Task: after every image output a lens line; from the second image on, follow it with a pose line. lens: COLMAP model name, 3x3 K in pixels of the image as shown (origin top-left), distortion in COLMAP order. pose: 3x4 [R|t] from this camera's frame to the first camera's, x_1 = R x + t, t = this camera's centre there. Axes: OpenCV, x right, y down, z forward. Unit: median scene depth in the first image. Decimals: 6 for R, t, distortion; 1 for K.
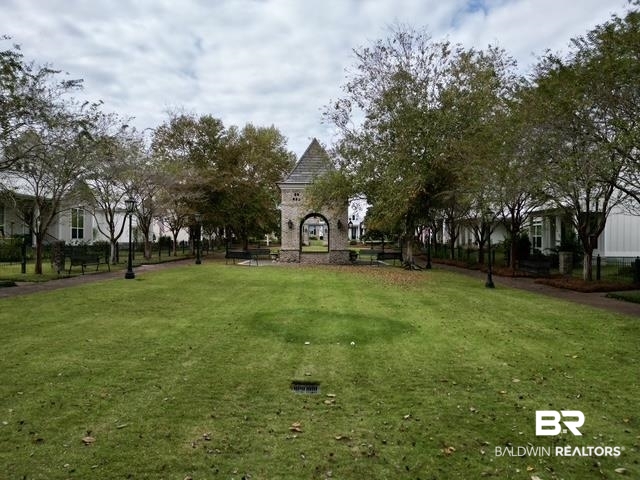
lens RADIAL K [[447.6, 0, 320.0], [0, 447.6, 240.0], [0, 0, 1]] dist [-0.000199, -0.002122]
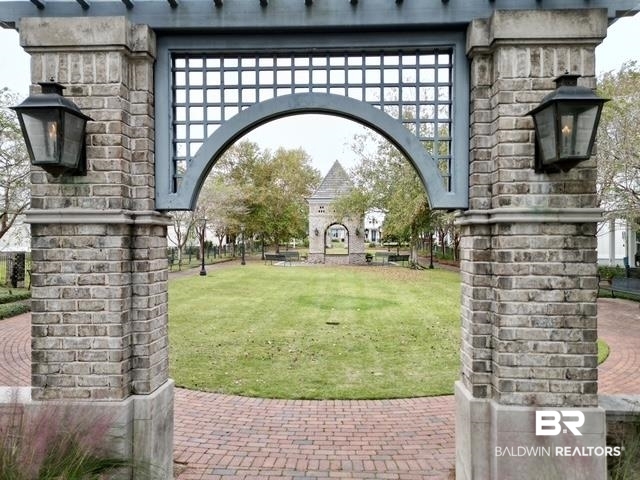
lens RADIAL K [[447.6, 0, 320.0], [0, 447.6, 240.0], [0, 0, 1]] dist [-0.000199, -0.002122]
pose [[0.998785, -0.003074, -0.049192, 0.002348], [0.003000, 0.999994, -0.001581, -0.011187], [0.049196, 0.001431, 0.998788, -0.207501]]
